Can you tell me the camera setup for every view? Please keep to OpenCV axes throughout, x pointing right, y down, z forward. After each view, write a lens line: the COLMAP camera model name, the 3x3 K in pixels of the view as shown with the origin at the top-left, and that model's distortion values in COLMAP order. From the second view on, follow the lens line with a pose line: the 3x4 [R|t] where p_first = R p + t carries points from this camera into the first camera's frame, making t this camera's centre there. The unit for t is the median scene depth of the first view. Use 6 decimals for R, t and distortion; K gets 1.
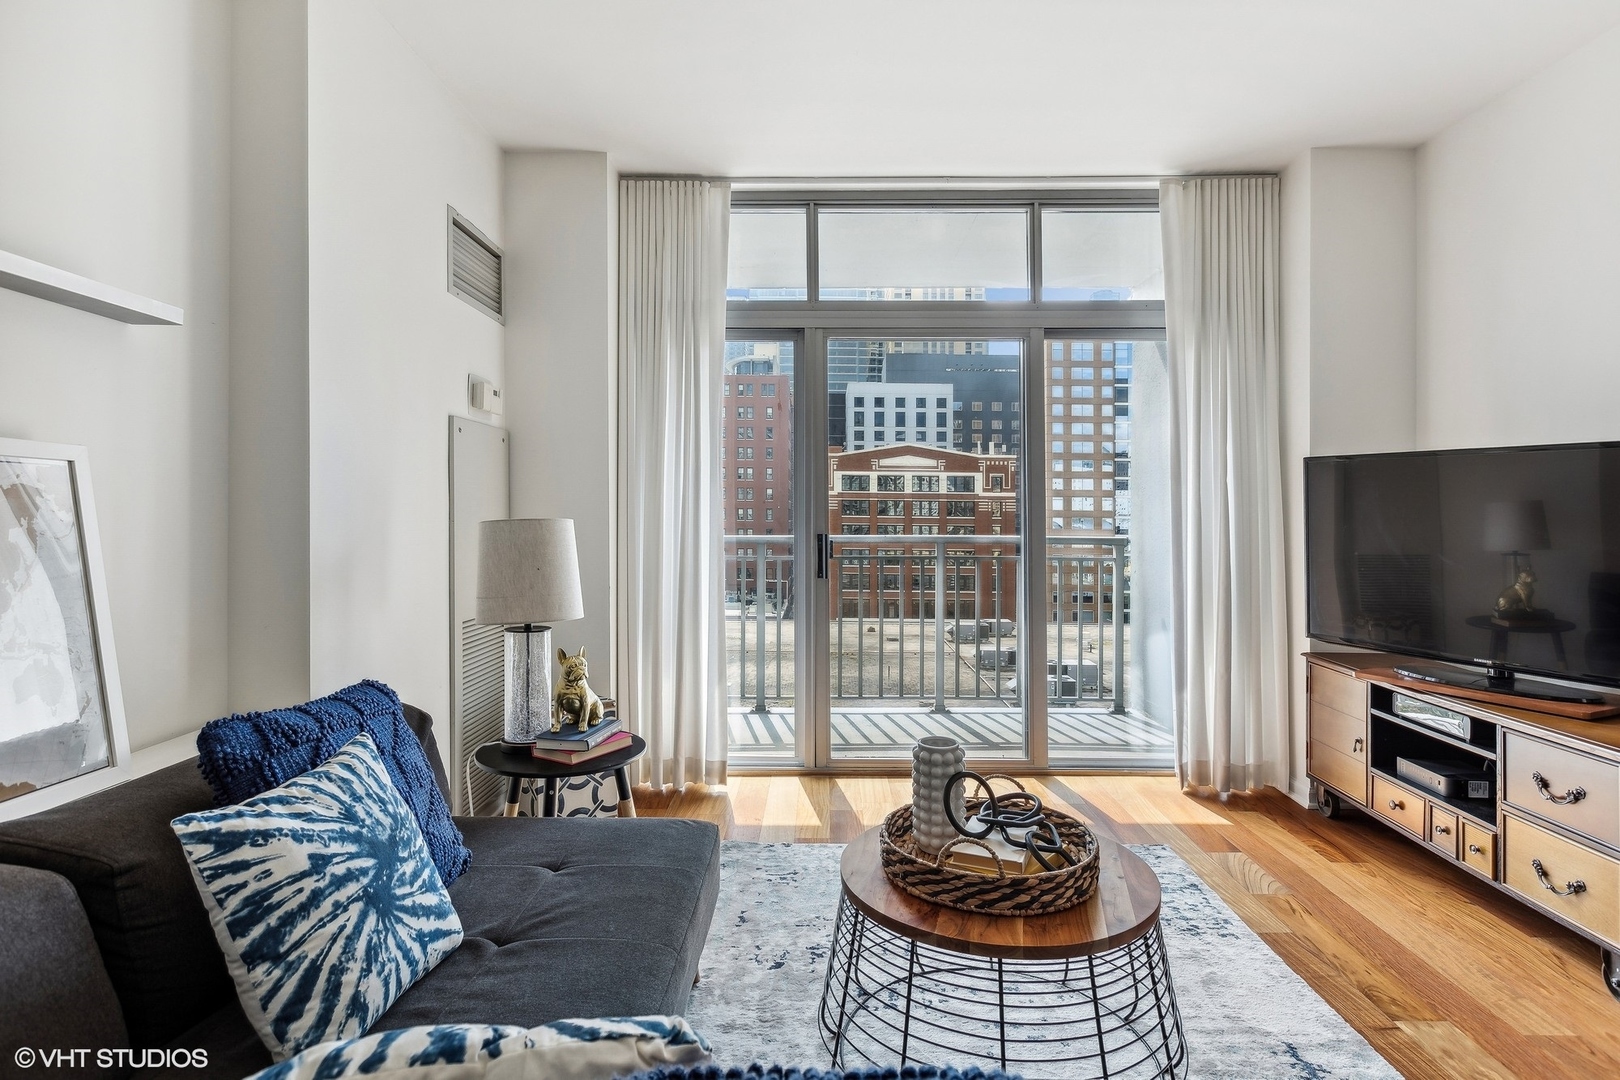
lens RADIAL K [[834.2, 0, 811.2], [0, 834.2, 518.3], [0, 0, 1]] dist [-0.002487, -0.000730]
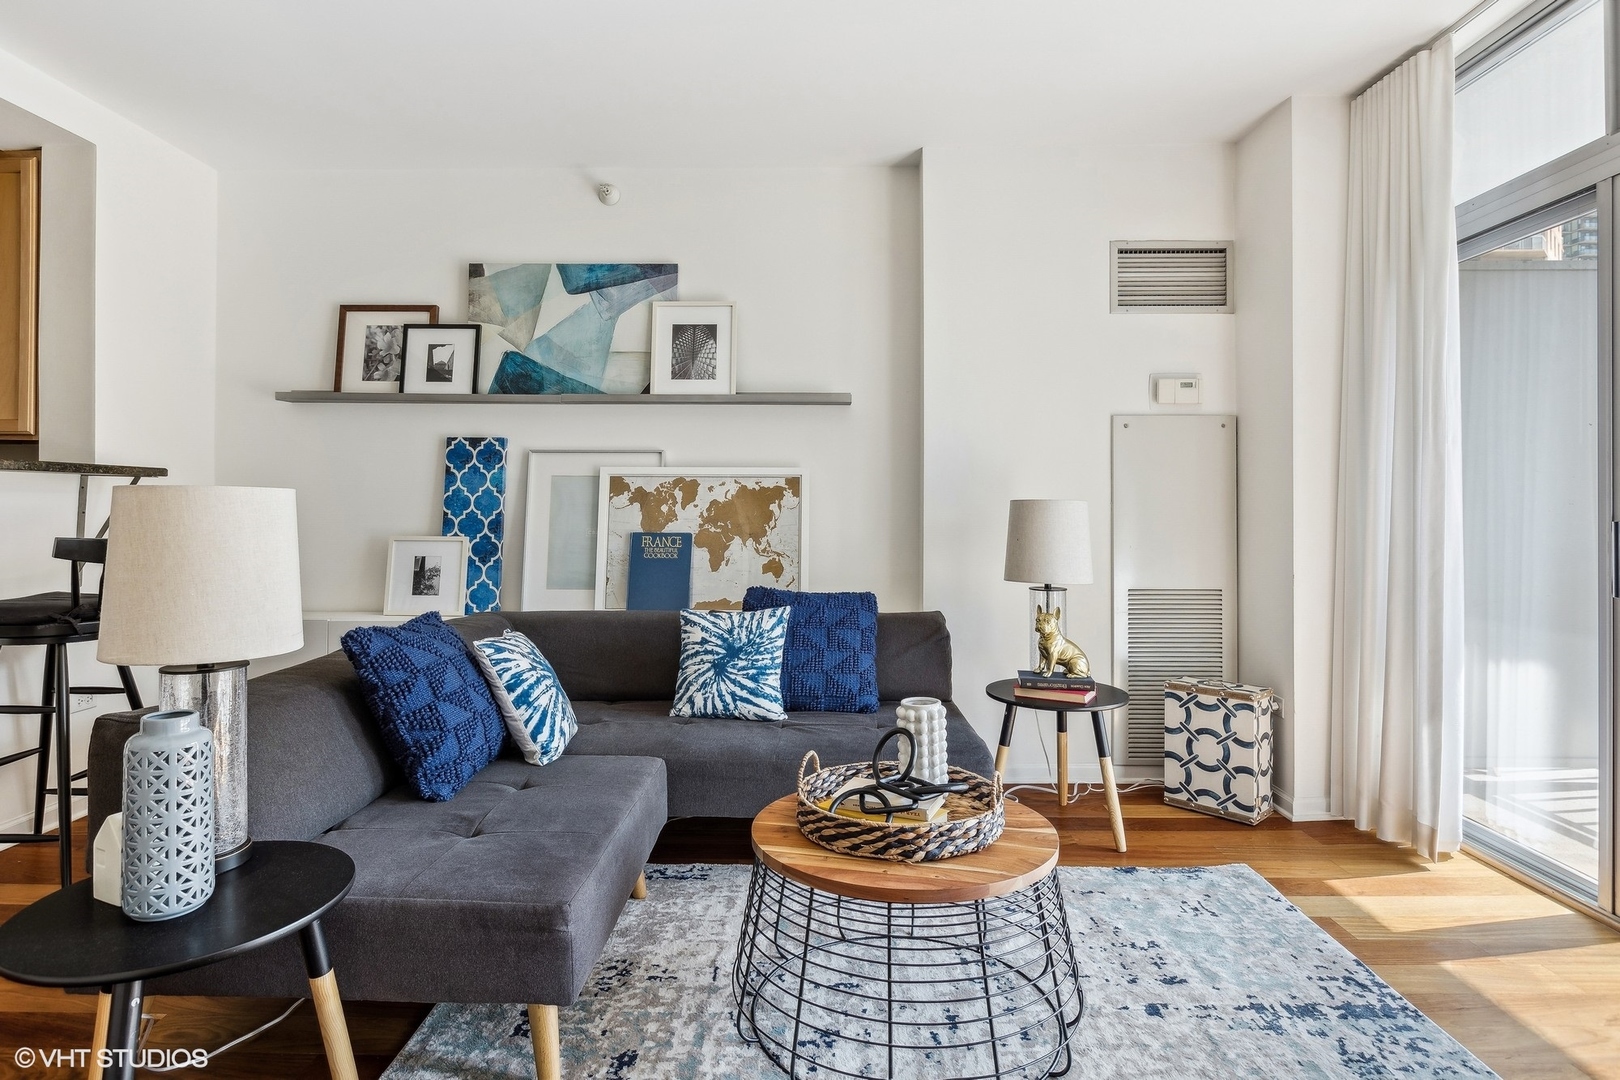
lens RADIAL K [[873.2, 0, 794.2], [0, 873.2, 502.1], [0, 0, 1]] dist [0.000435, 0.000696]
pose [[-0.015499, -0.011585, -0.999813, 0.916893], [-0.003833, 0.999926, -0.011527, 0.019454], [0.999873, 0.003653, -0.015542, 0.619234]]
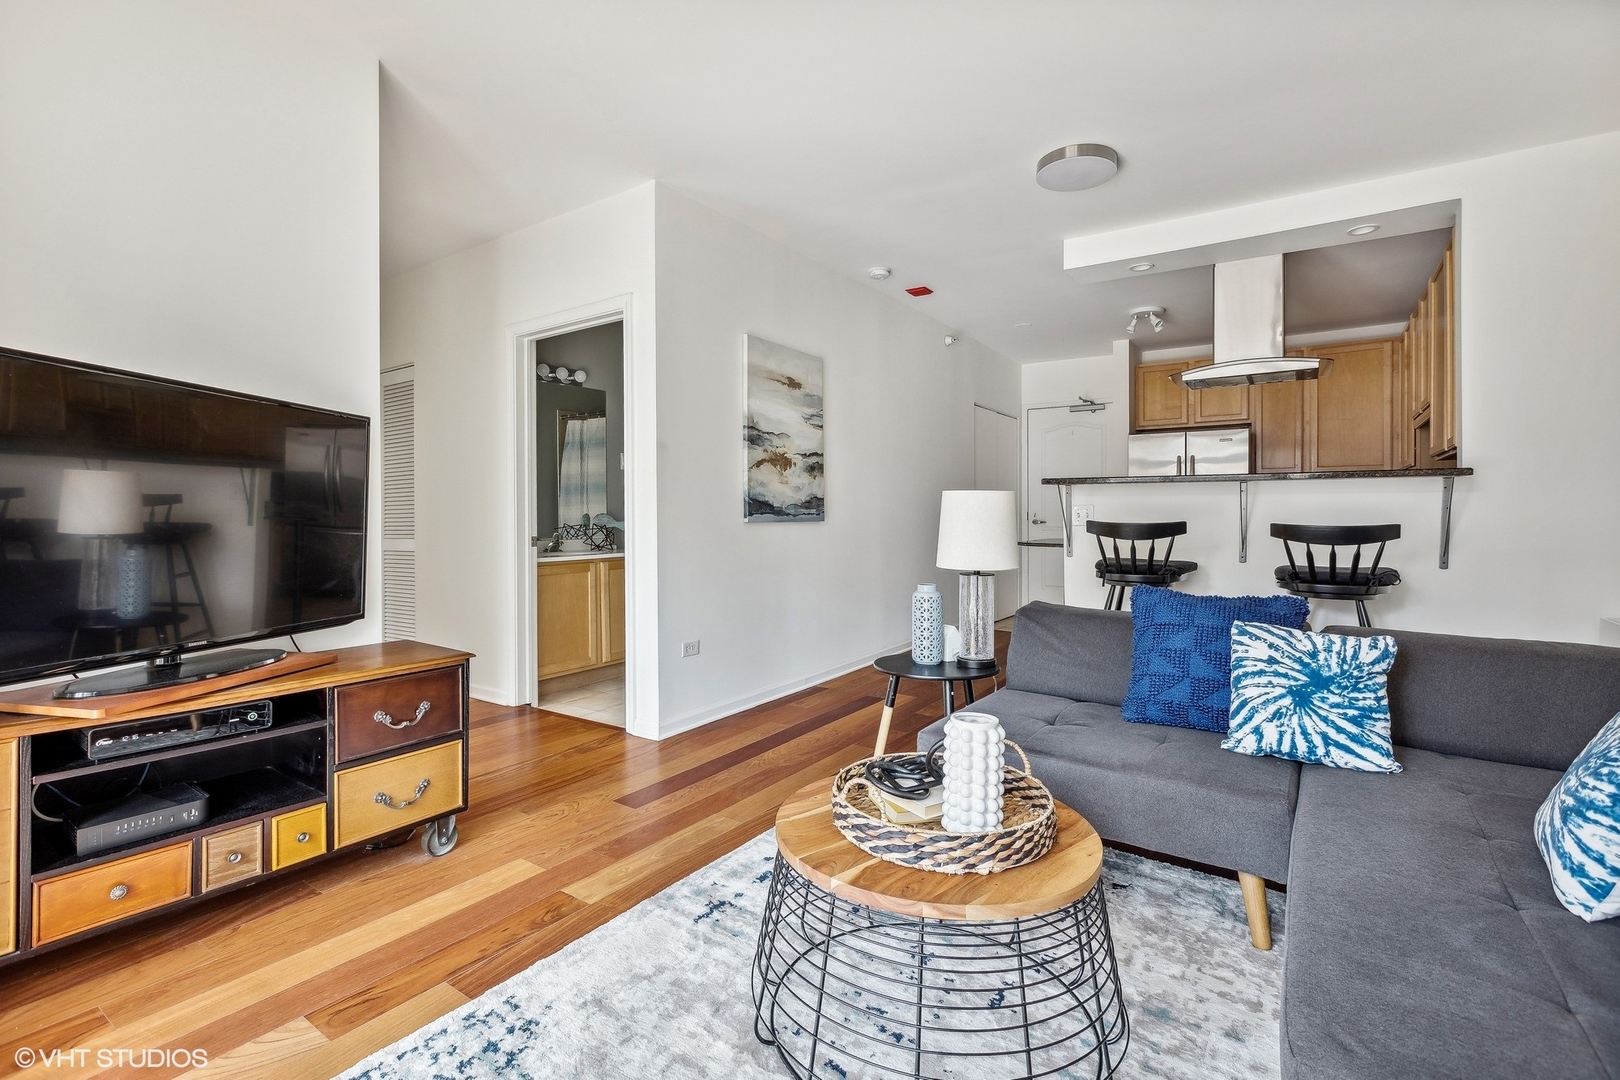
lens RADIAL K [[740.2, 0, 794.7], [0, 740.2, 512.1], [0, 0, 1]] dist [-0.000430, 0.000163]
pose [[-0.820596, -0.007850, 0.571455, -0.103095], [-0.007532, 0.999967, 0.002920, 0.034757], [-0.571460, -0.001908, -0.820628, 1.275068]]
